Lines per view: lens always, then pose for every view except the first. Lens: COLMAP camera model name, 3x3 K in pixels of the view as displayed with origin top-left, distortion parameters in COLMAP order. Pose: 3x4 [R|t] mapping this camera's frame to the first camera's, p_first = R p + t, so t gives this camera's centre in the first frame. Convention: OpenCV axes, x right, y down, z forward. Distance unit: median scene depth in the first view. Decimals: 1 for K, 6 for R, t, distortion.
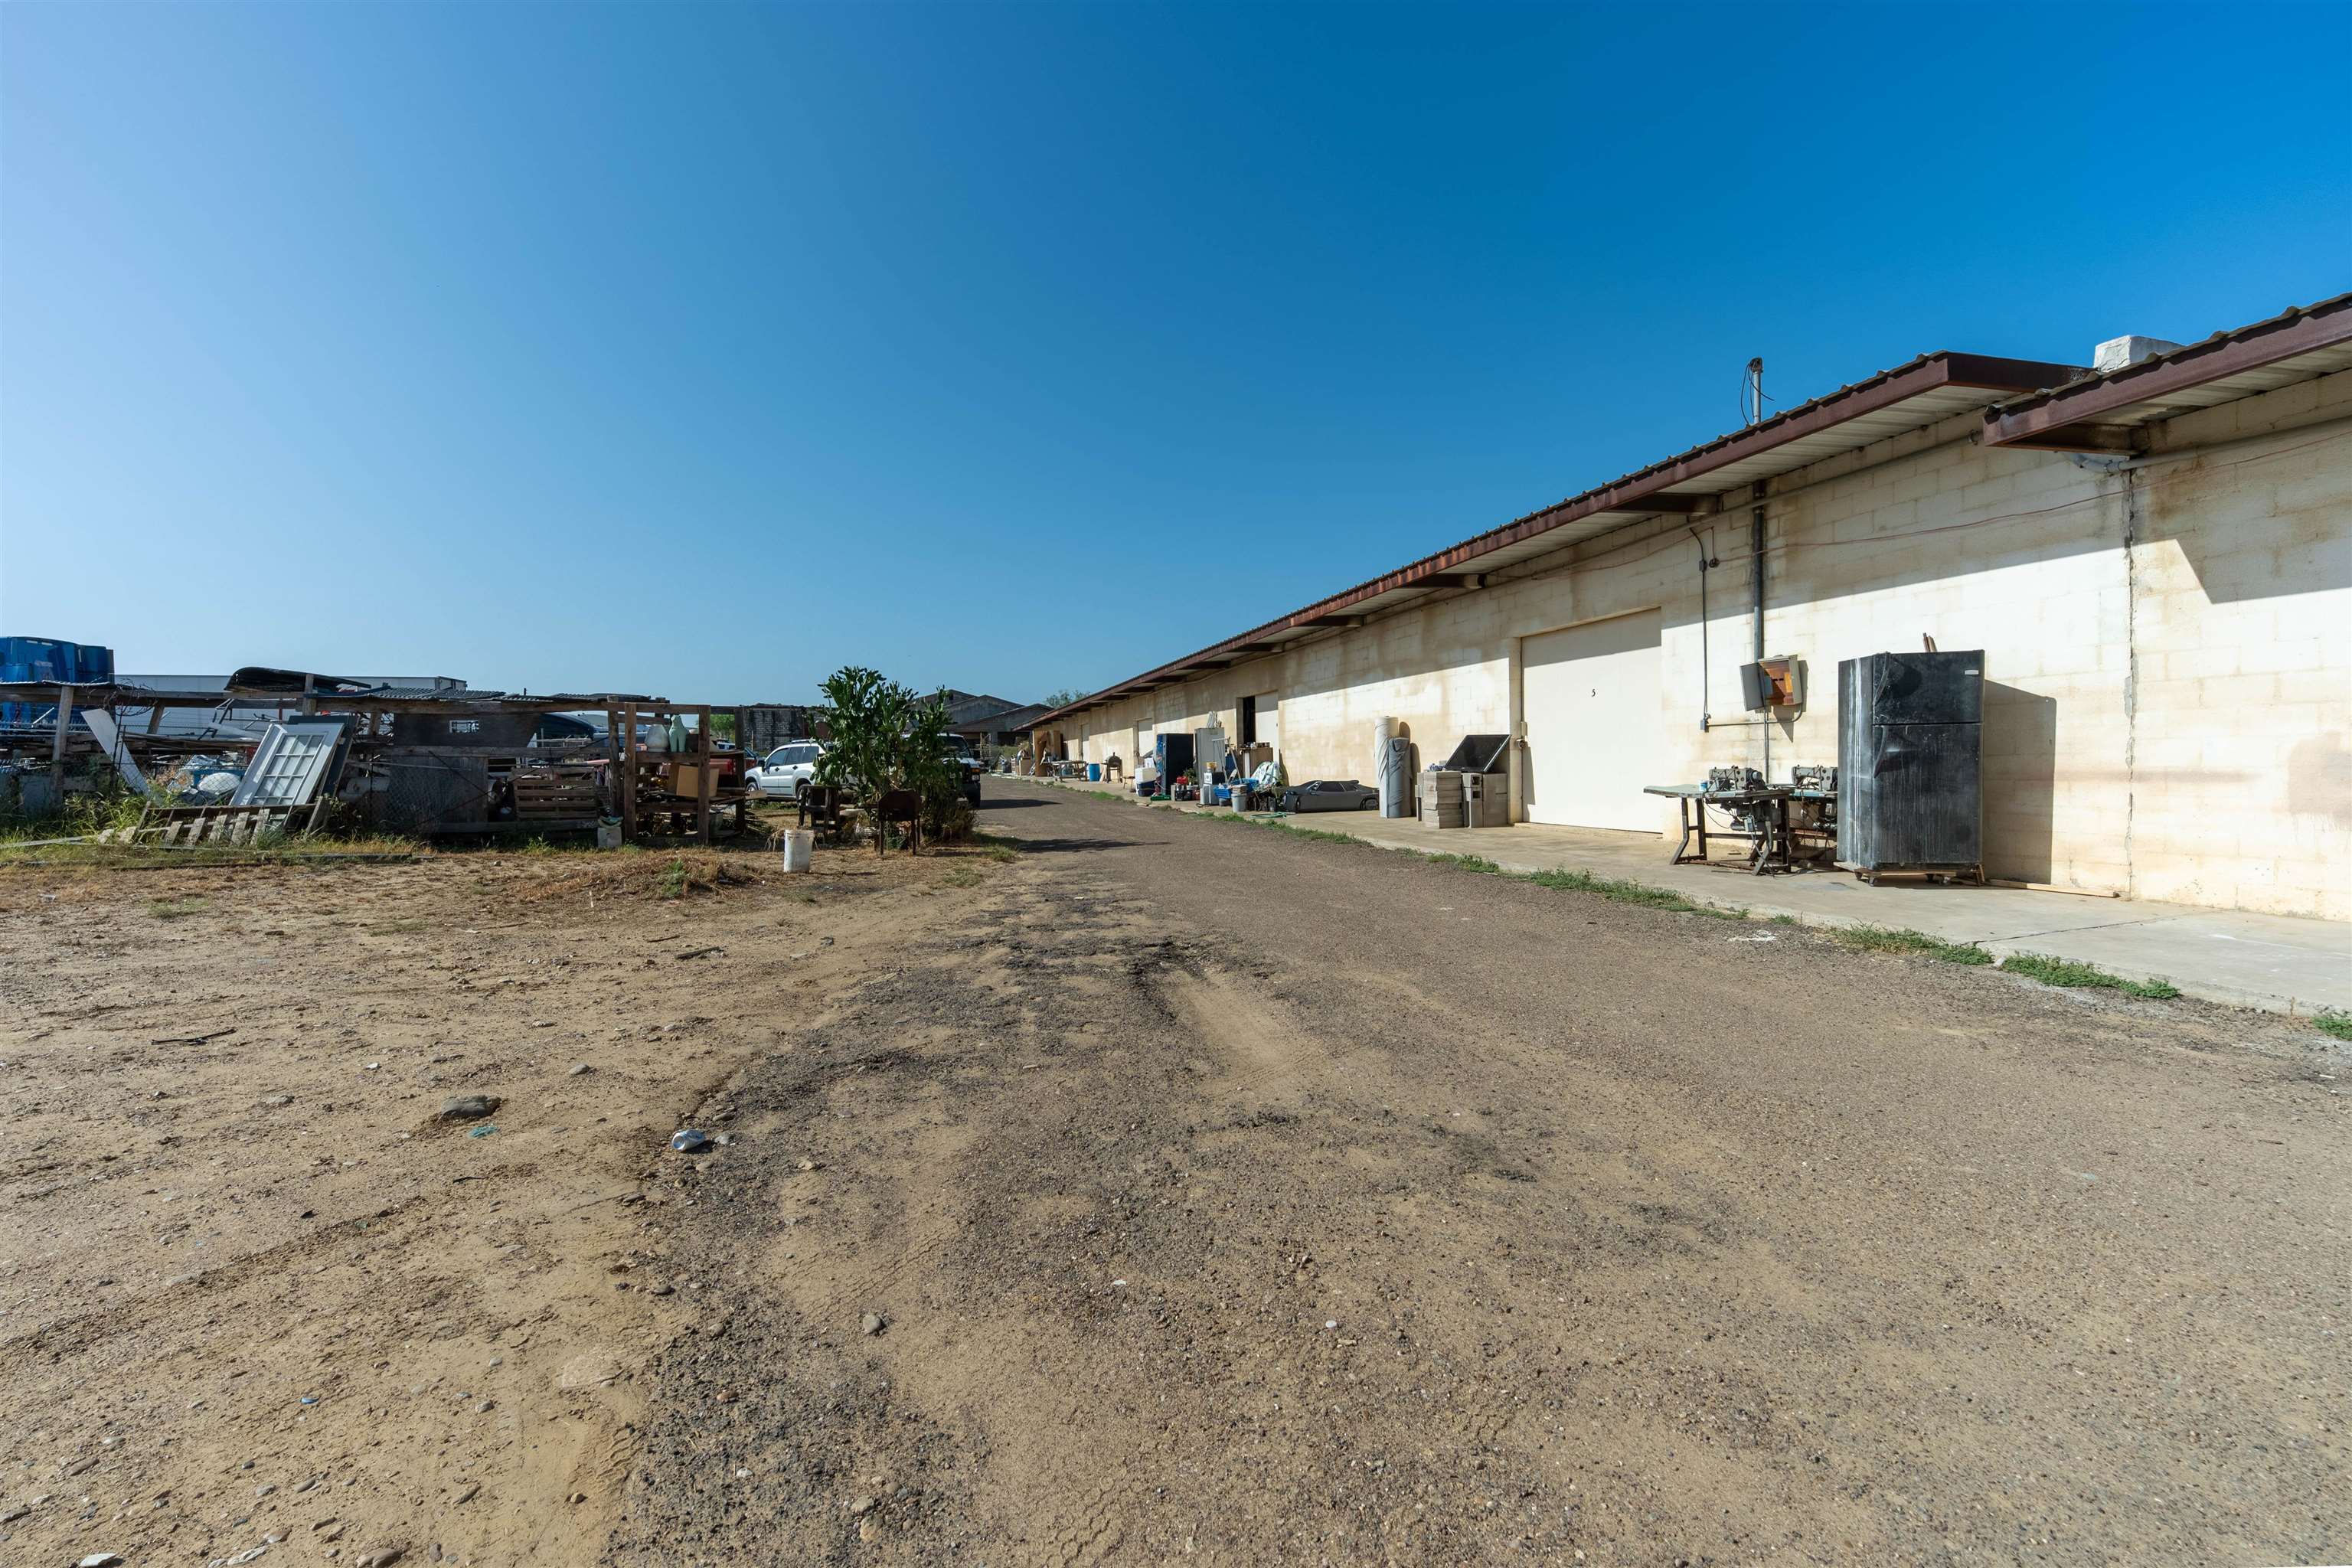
lens RADIAL K [[1008.4, 0, 1175.5], [0, 1008.4, 786.6], [0, 0, 1]] dist [0.000381, -0.012292]
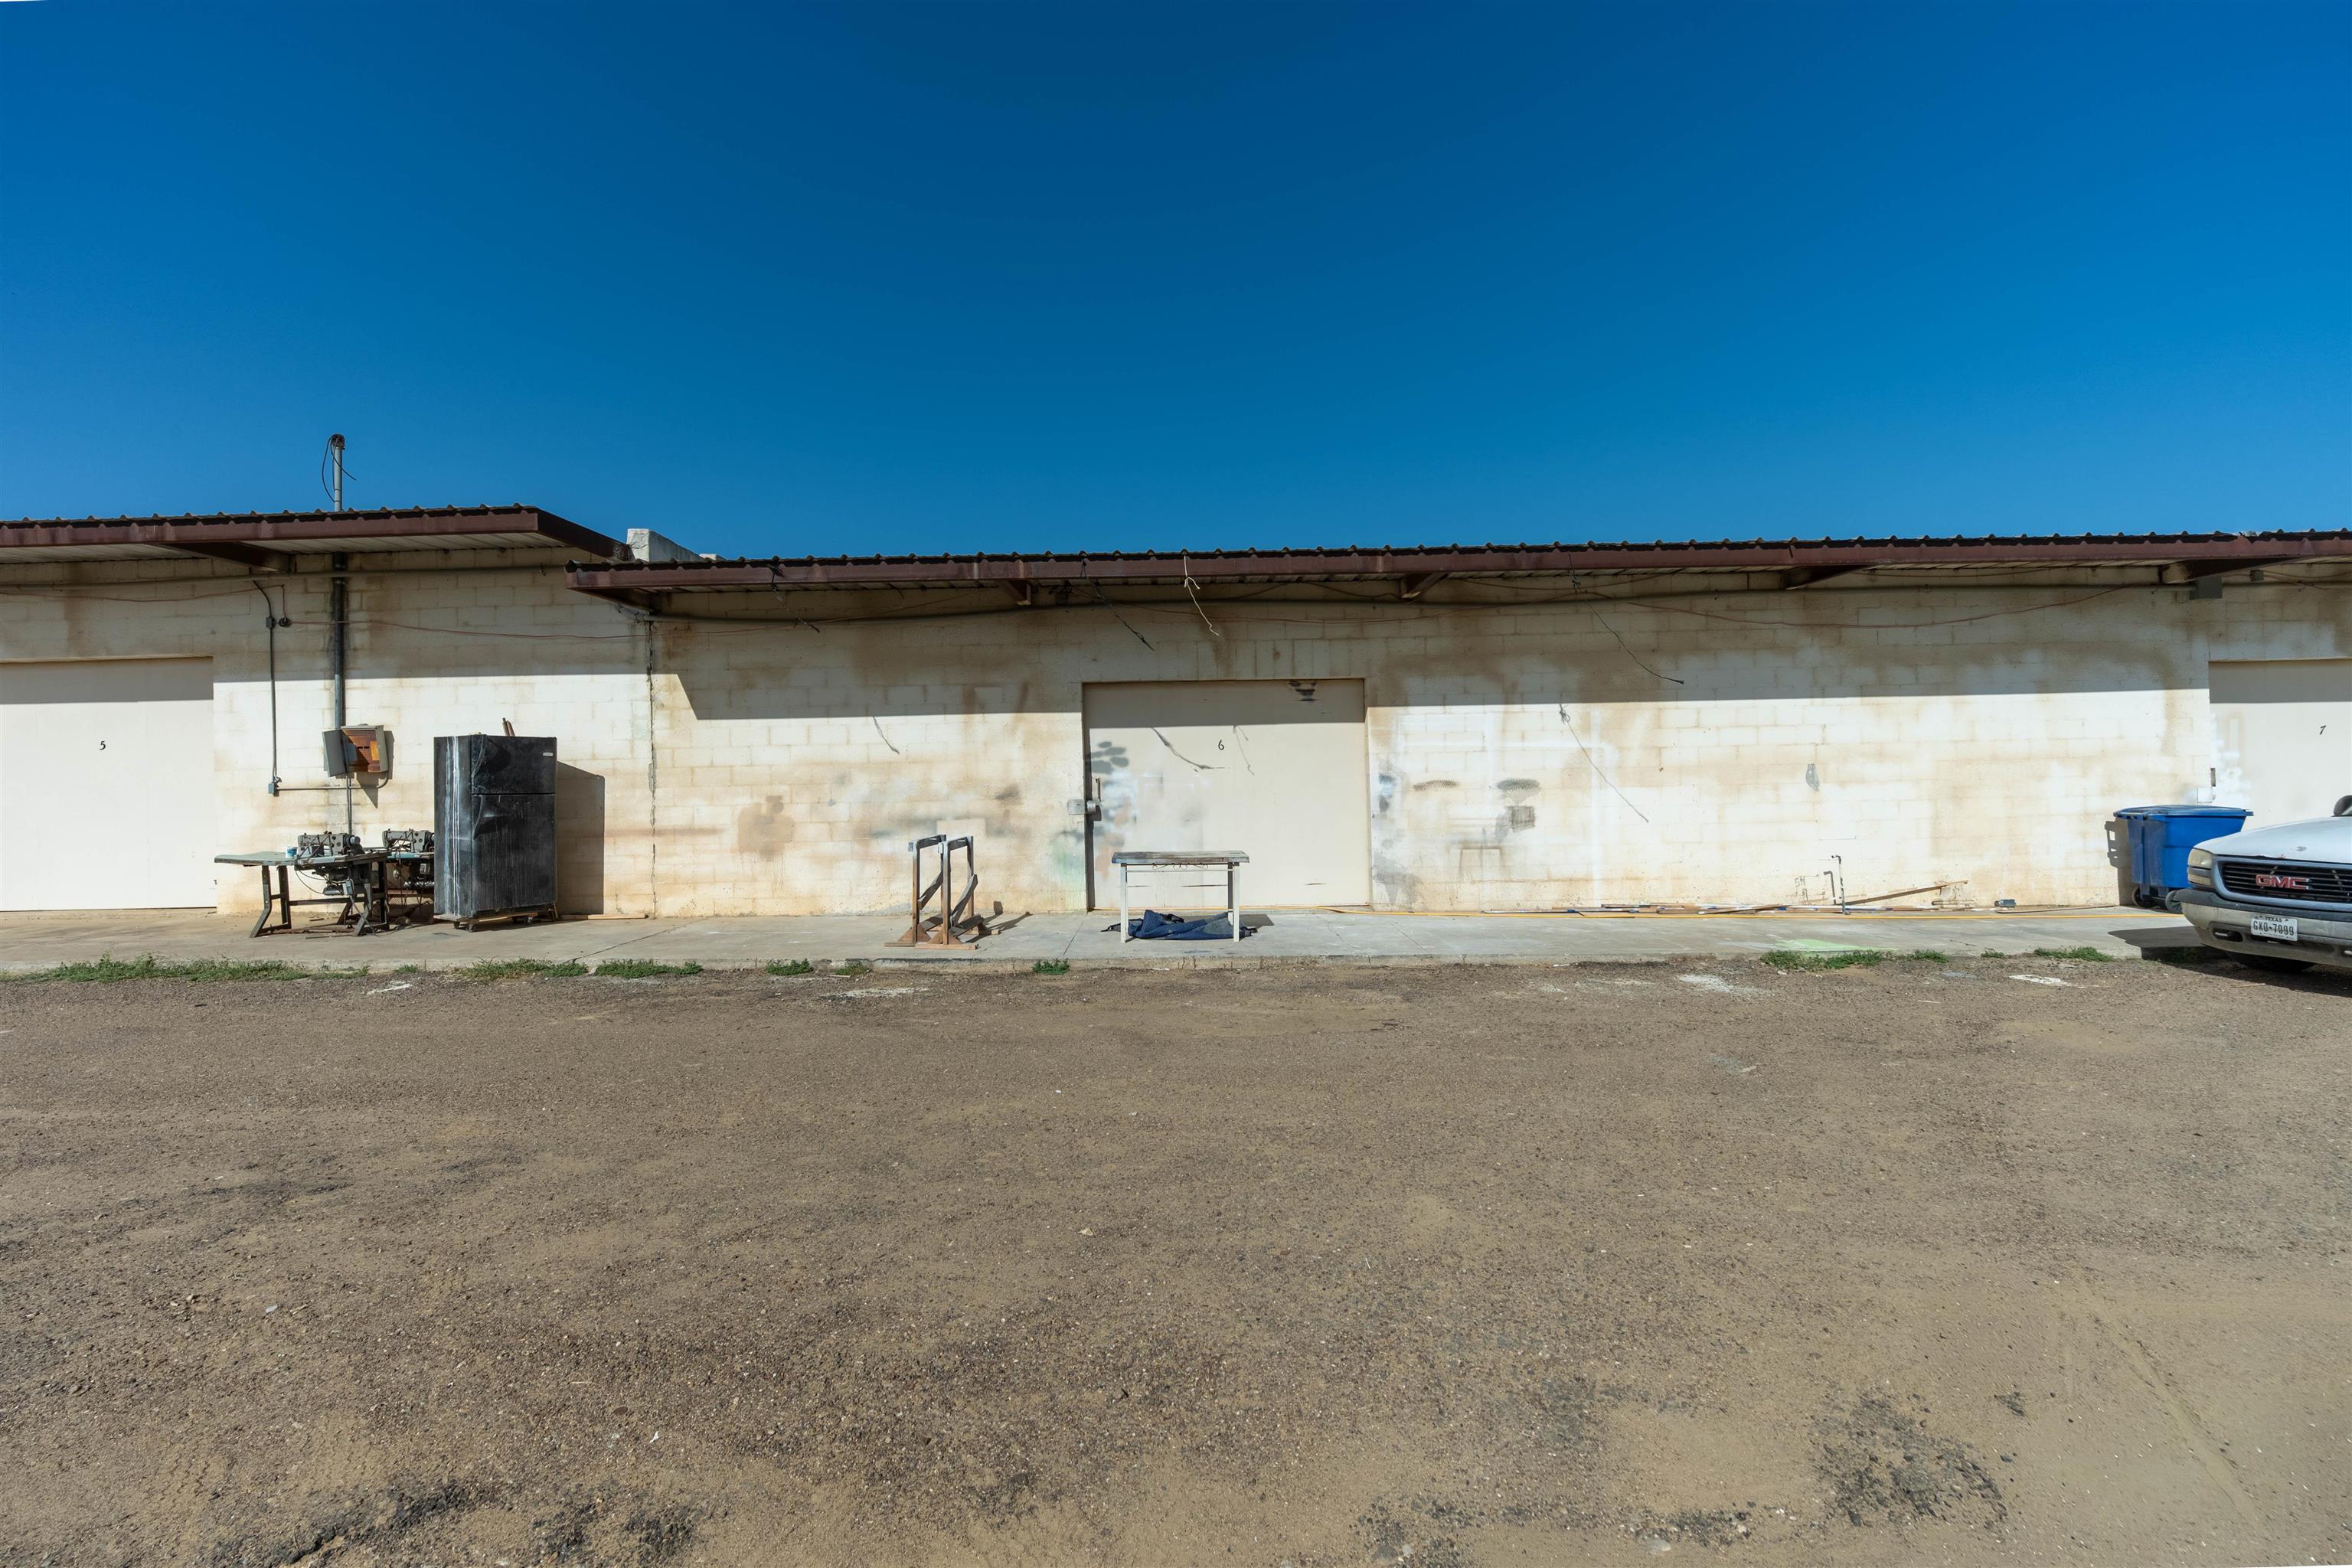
lens RADIAL K [[1008.4, 0, 1175.5], [0, 1008.4, 786.6], [0, 0, 1]] dist [0.000381, -0.012292]
pose [[0.278162, 0.018234, 0.960361, -0.204106], [0.037281, 0.998862, -0.029763, -0.004456], [-0.959811, 0.044082, 0.277165, -0.115554]]
